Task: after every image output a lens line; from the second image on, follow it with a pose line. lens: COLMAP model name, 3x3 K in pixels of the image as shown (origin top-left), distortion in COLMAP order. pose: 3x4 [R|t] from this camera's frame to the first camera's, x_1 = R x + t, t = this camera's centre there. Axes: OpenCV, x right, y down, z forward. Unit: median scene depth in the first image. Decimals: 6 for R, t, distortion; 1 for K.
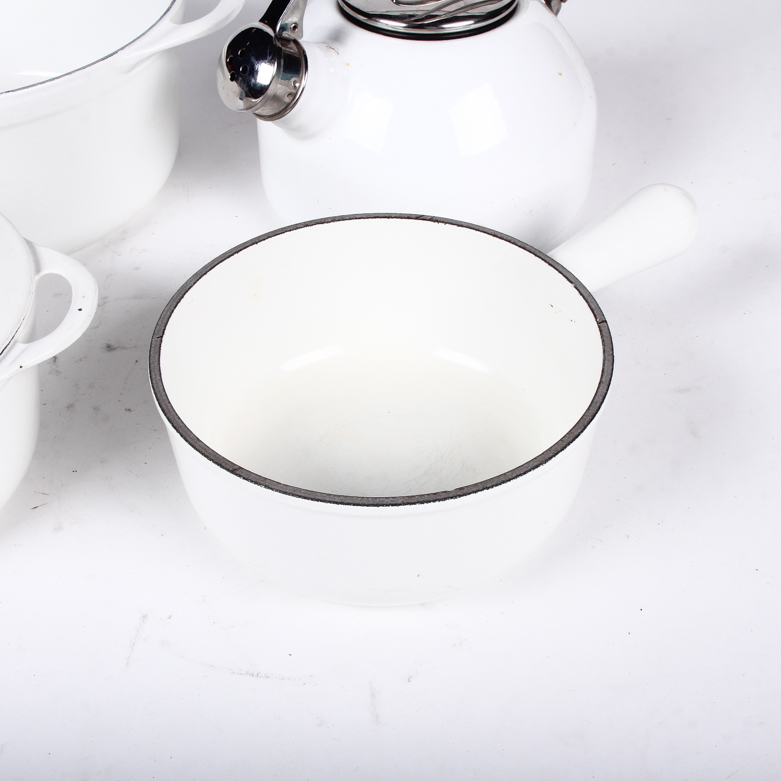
lens RADIAL K [[1373.9, 0, 392.9], [0, 1373.9, 389.5], [0, 0, 1]] dist [-0.078598, 0.000000]
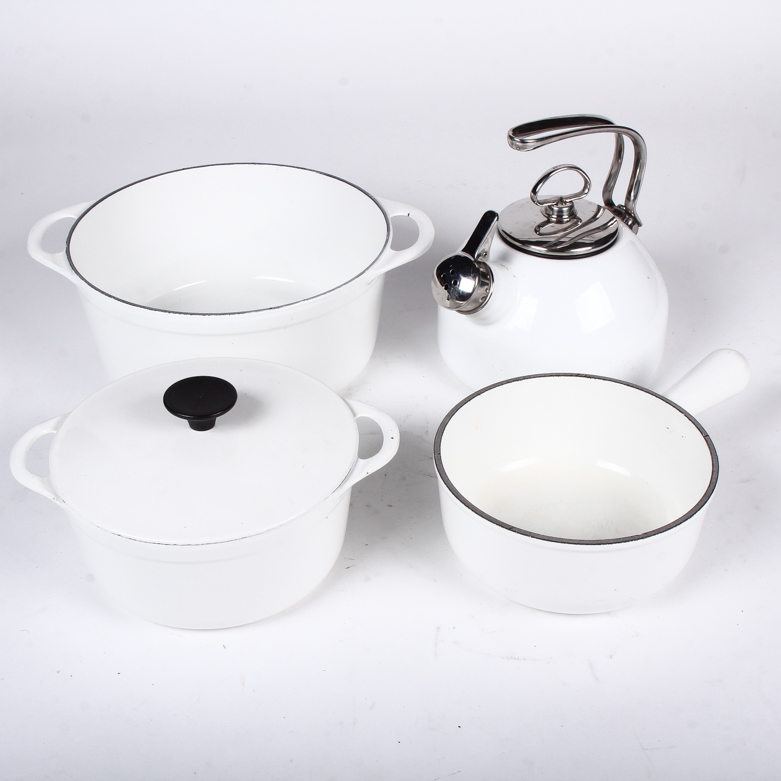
lens RADIAL K [[1373.9, 0, 387.4], [0, 1373.9, 393.9], [0, 0, 1]] dist [-0.078598, 0.000000]
pose [[0.998573, -0.030649, 0.043729, -0.252236], [0.035002, 0.994113, -0.102537, 0.046442], [-0.040329, 0.103921, 0.993768, -0.516637]]
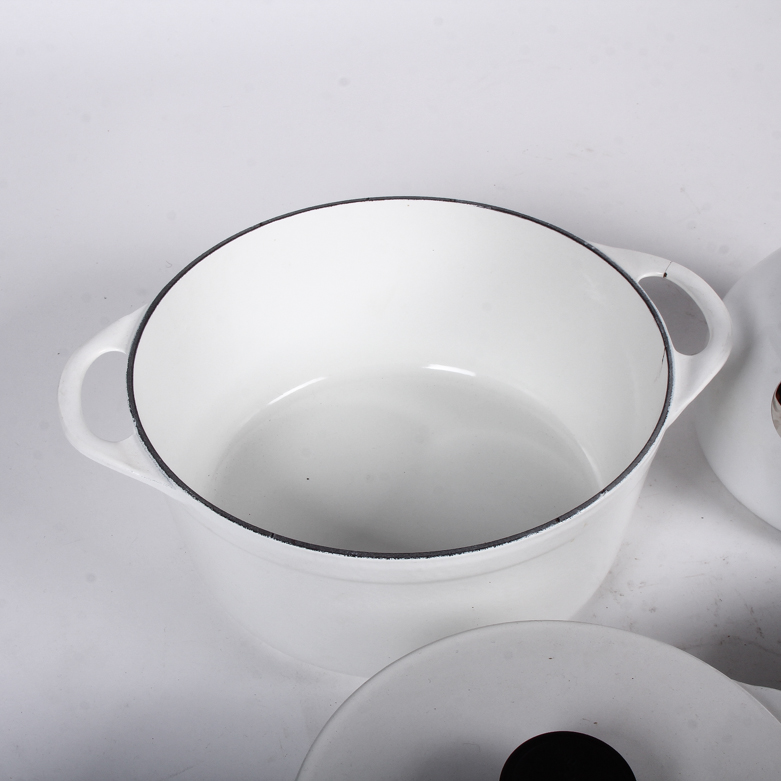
lens RADIAL K [[1373.9, 0, 391.5], [0, 1373.9, 390.0], [0, 0, 1]] dist [-0.078598, 0.000000]
pose [[0.966968, -0.184714, 0.175650, -0.546918], [0.178583, 0.982642, 0.050237, -0.344848], [-0.181880, -0.017210, 0.983170, 0.138967]]
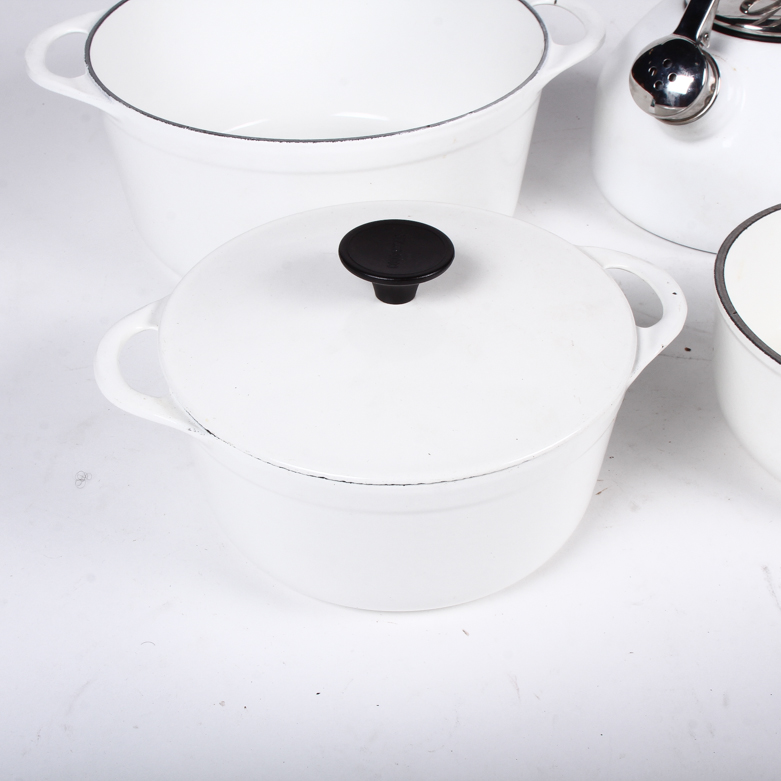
lens RADIAL K [[1373.9, 0, 387.3], [0, 1373.9, 386.2], [0, 0, 1]] dist [-0.078598, 0.000000]
pose [[0.979986, -0.119608, 0.159125, -0.524488], [0.127023, 0.991200, -0.037239, 0.020905], [-0.153271, 0.056706, 0.986556, -0.021004]]
